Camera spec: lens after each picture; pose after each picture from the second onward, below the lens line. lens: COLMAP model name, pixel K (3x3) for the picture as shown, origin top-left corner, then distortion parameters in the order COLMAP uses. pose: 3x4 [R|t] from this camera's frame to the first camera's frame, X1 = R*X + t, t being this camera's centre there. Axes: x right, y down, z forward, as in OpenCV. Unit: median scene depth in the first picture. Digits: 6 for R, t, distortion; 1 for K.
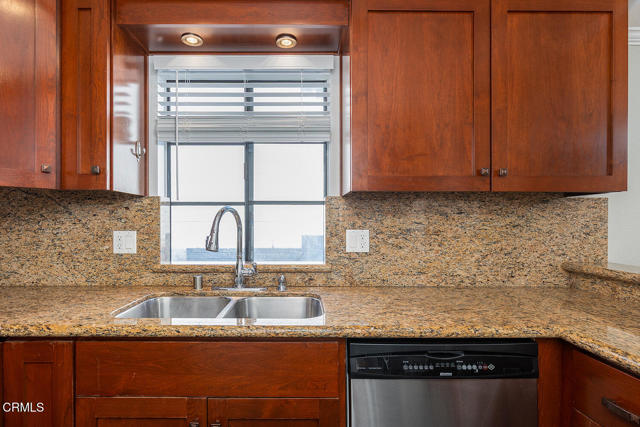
lens RADIAL K [[338.1, 0, 319.2], [0, 338.1, 224.9], [0, 0, 1]] dist [0.002116, 0.000054]
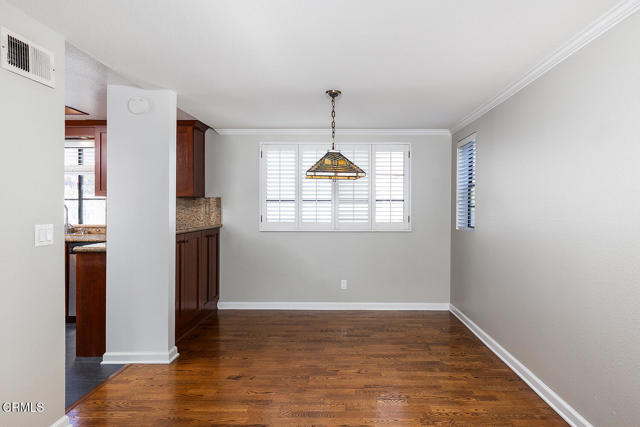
lens RADIAL K [[352.2, 0, 319.8], [0, 352.2, 210.2], [0, 0, 1]] dist [0.004269, 0.000400]
pose [[0.999754, 0.000785, -0.022161, 1.642635], [-0.000871, 0.999992, -0.003839, 0.019488], [0.022157, 0.003857, 0.999747, -1.542814]]
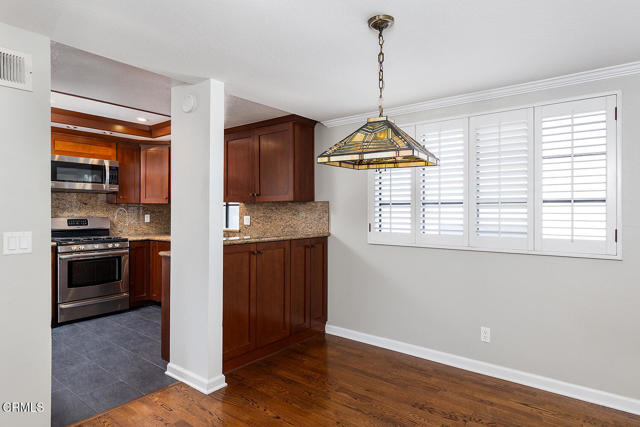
lens RADIAL K [[352.2, 0, 319.8], [0, 352.2, 210.2], [0, 0, 1]] dist [0.004269, 0.000400]
pose [[0.793746, -0.002197, -0.608246, 2.142257], [-0.006927, 0.999896, -0.012651, 0.001328], [0.608211, 0.014255, 0.793648, -0.756156]]
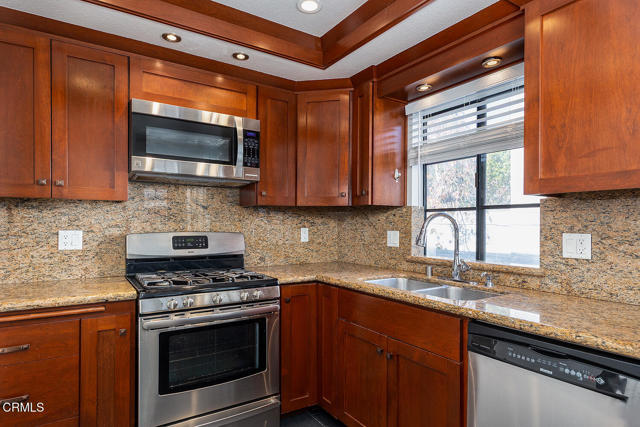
lens RADIAL K [[367.6, 0, 317.9], [0, 367.6, 224.8], [0, 0, 1]] dist [0.002287, 0.000001]
pose [[0.543998, 0.001234, -0.839085, 0.565592], [-0.013065, 0.999890, -0.007000, 0.006329], [0.838985, 0.014771, 0.543955, -0.122399]]
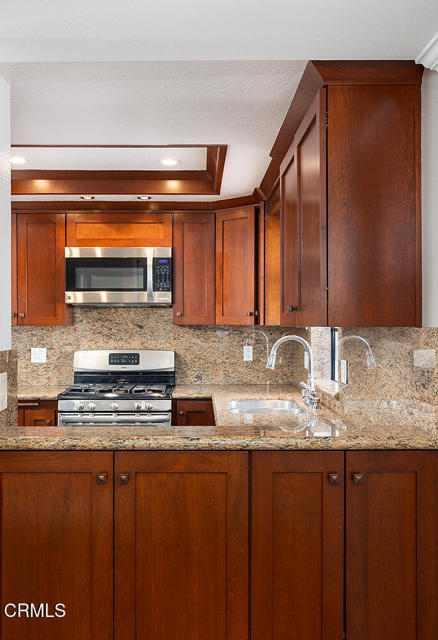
lens RADIAL K [[671.7, 0, 219.0], [0, 671.7, 320.0], [0, 0, 1]] dist [-0.077531, 0.000180]
pose [[0.019054, -0.006518, -0.999797, 2.021757], [-0.009513, 0.999932, -0.006700, -0.082638], [0.999773, 0.009639, 0.018991, 0.592861]]
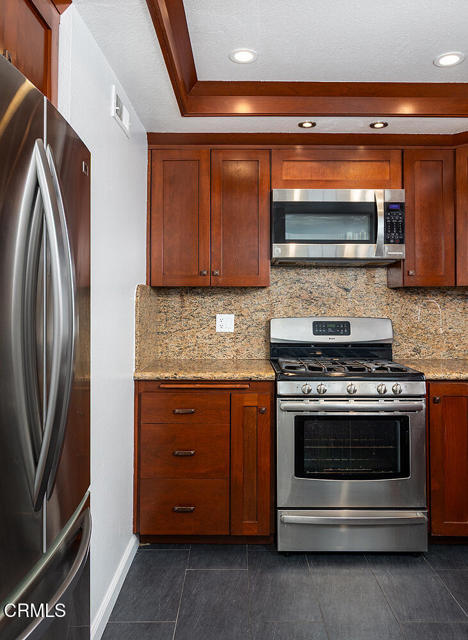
lens RADIAL K [[510.2, 0, 235.1], [0, 510.2, 289.4], [0, 0, 1]] dist [-0.006841, -0.003165]
pose [[-0.010045, -0.027589, -0.999569, 0.951015], [-0.014476, 0.999519, -0.027442, -0.013290], [0.999845, 0.014194, -0.010439, -0.091261]]
